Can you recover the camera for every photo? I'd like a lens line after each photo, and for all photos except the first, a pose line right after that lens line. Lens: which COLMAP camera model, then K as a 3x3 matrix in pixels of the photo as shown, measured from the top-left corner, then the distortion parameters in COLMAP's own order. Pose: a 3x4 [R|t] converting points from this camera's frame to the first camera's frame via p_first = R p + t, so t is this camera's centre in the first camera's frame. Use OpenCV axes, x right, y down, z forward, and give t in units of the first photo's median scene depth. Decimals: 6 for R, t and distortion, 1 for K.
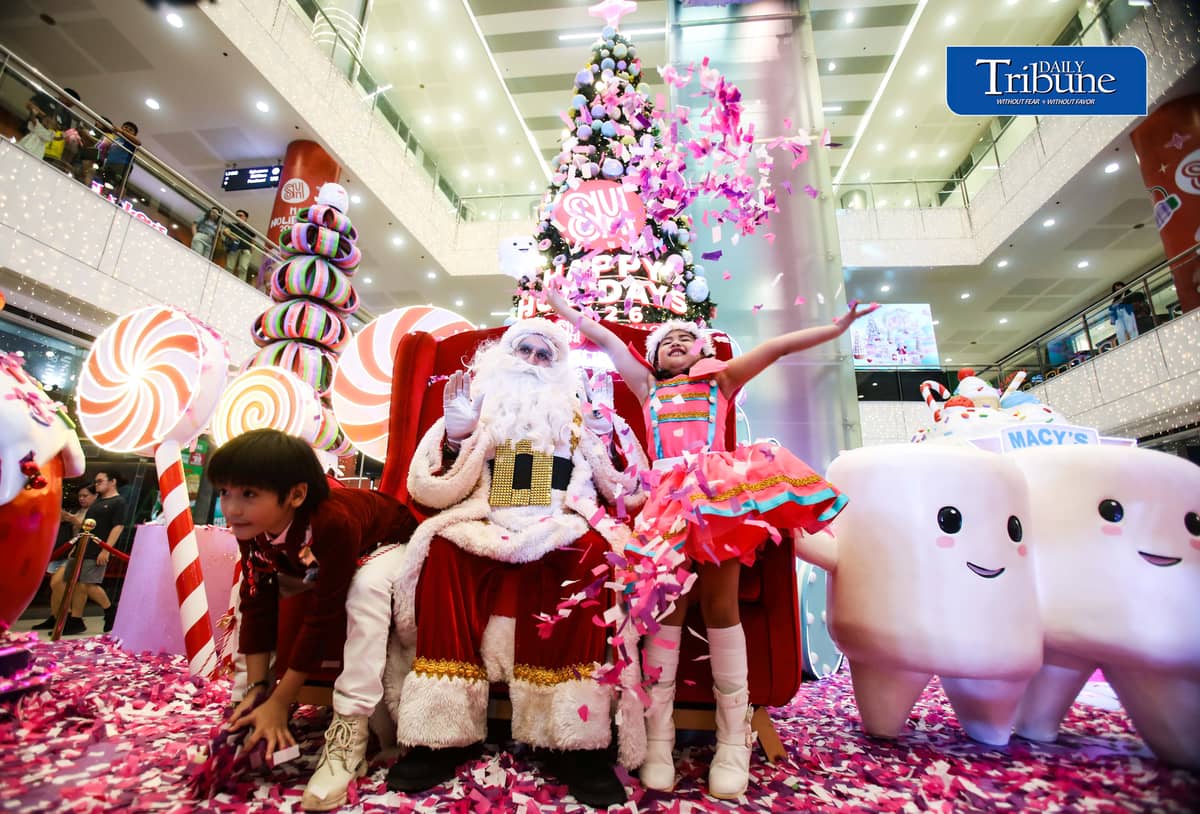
lens RADIAL K [[574.6, 0, 575.1], [0, 574.6, 413.6], [0, 0, 1]] dist [-0.067951, 0.027362]
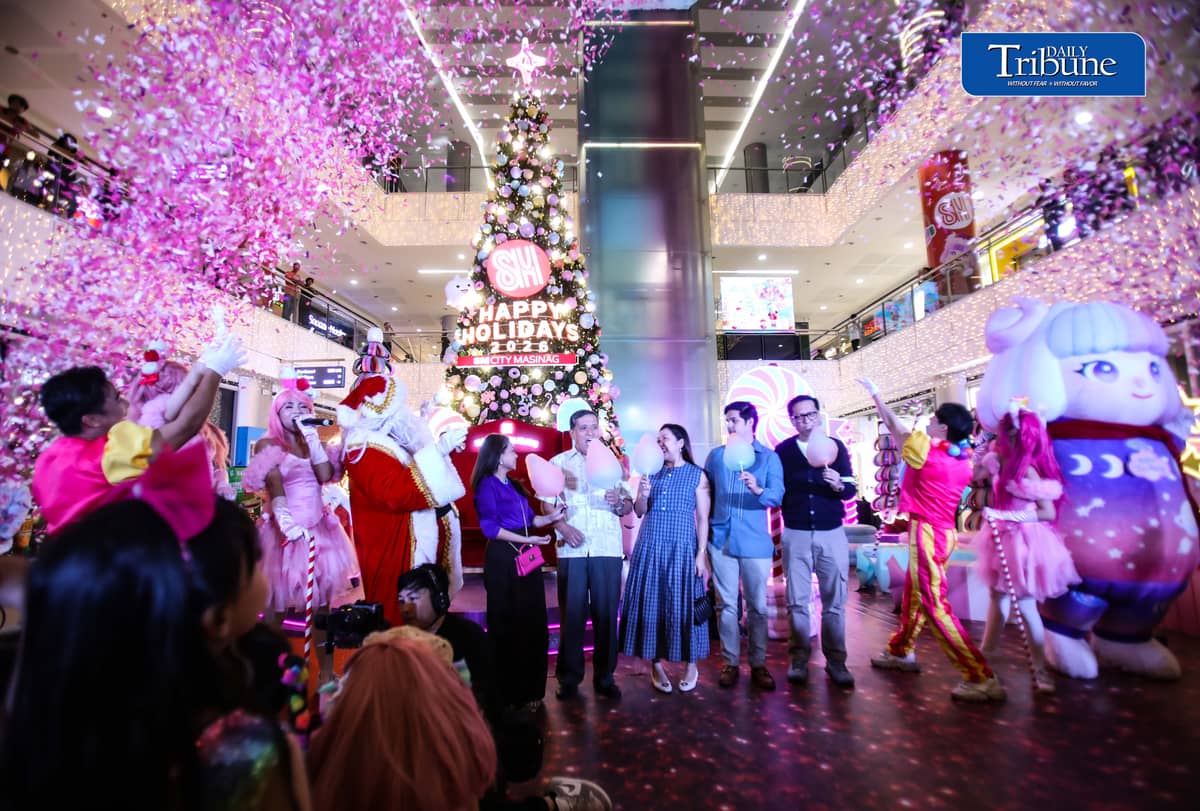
lens RADIAL K [[607.9, 0, 581.5], [0, 607.9, 402.2], [0, 0, 1]] dist [-0.001244, 0.000056]
pose [[0.990409, -0.026443, 0.135611, -0.015072], [0.007409, 0.990267, 0.138980, -0.226848], [-0.137966, -0.136642, 0.980966, -0.559454]]
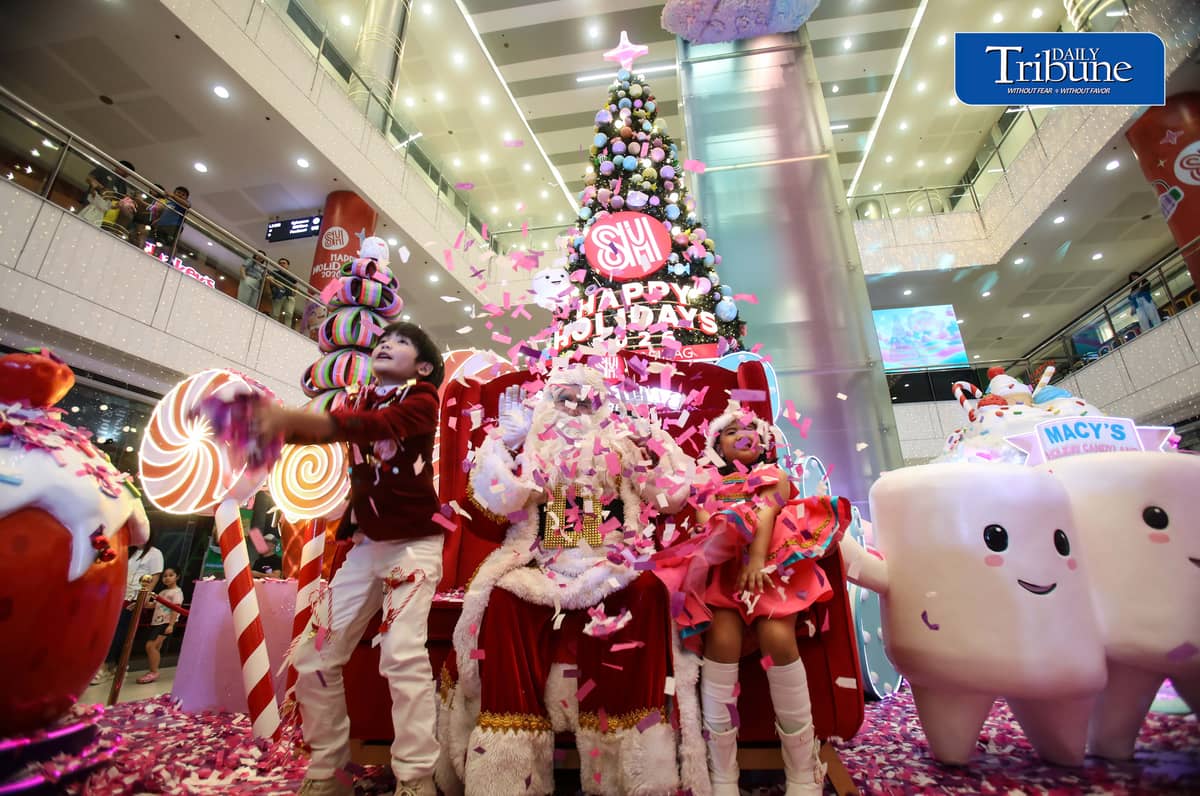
lens RADIAL K [[564.2, 0, 605.9], [0, 564.2, 385.9], [0, 0, 1]] dist [-0.066597, 0.026552]
pose [[0.997955, -0.063333, -0.008663, -0.002684], [0.062427, 0.994760, -0.080959, -0.010701], [0.013745, 0.080253, 0.996680, -0.005354]]
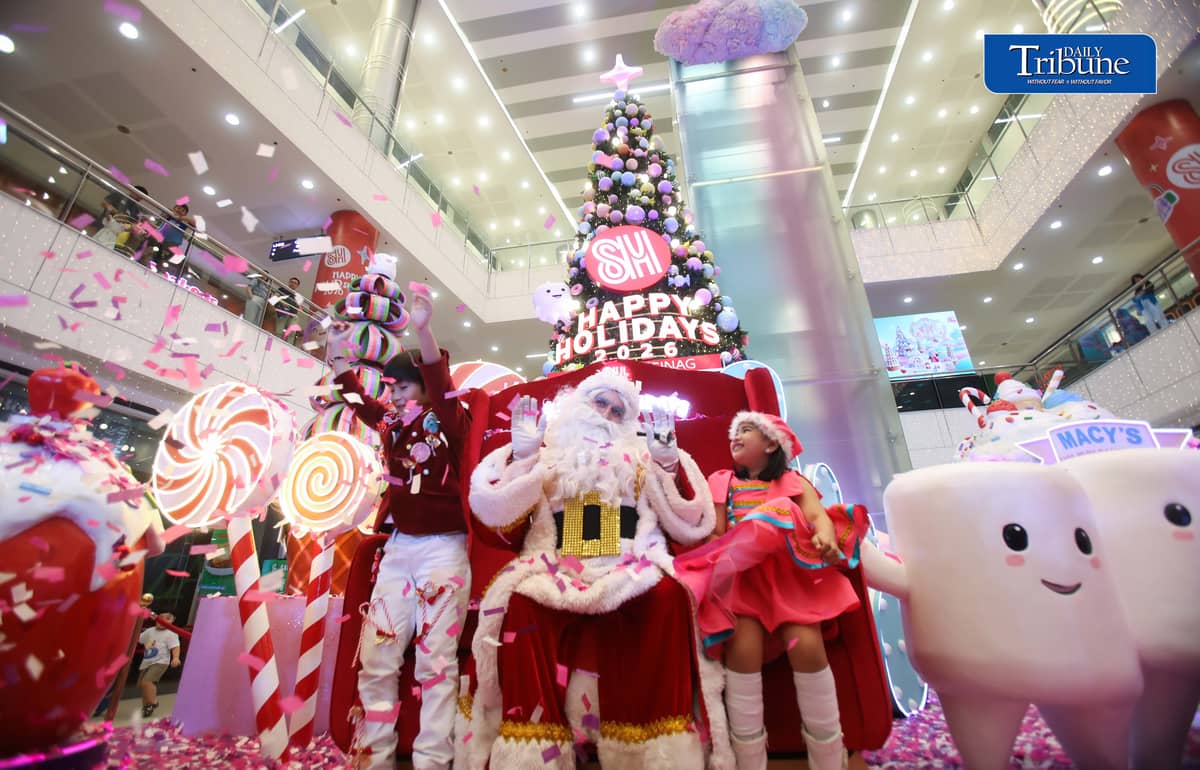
lens RADIAL K [[571.5, 0, 596.5], [0, 571.5, 353.0], [0, 0, 1]] dist [-0.070508, 0.029381]
pose [[0.996692, -0.079516, -0.016812, -0.009035], [0.075695, 0.983513, -0.164231, -0.006804], [0.029594, 0.162415, 0.986279, -0.013223]]
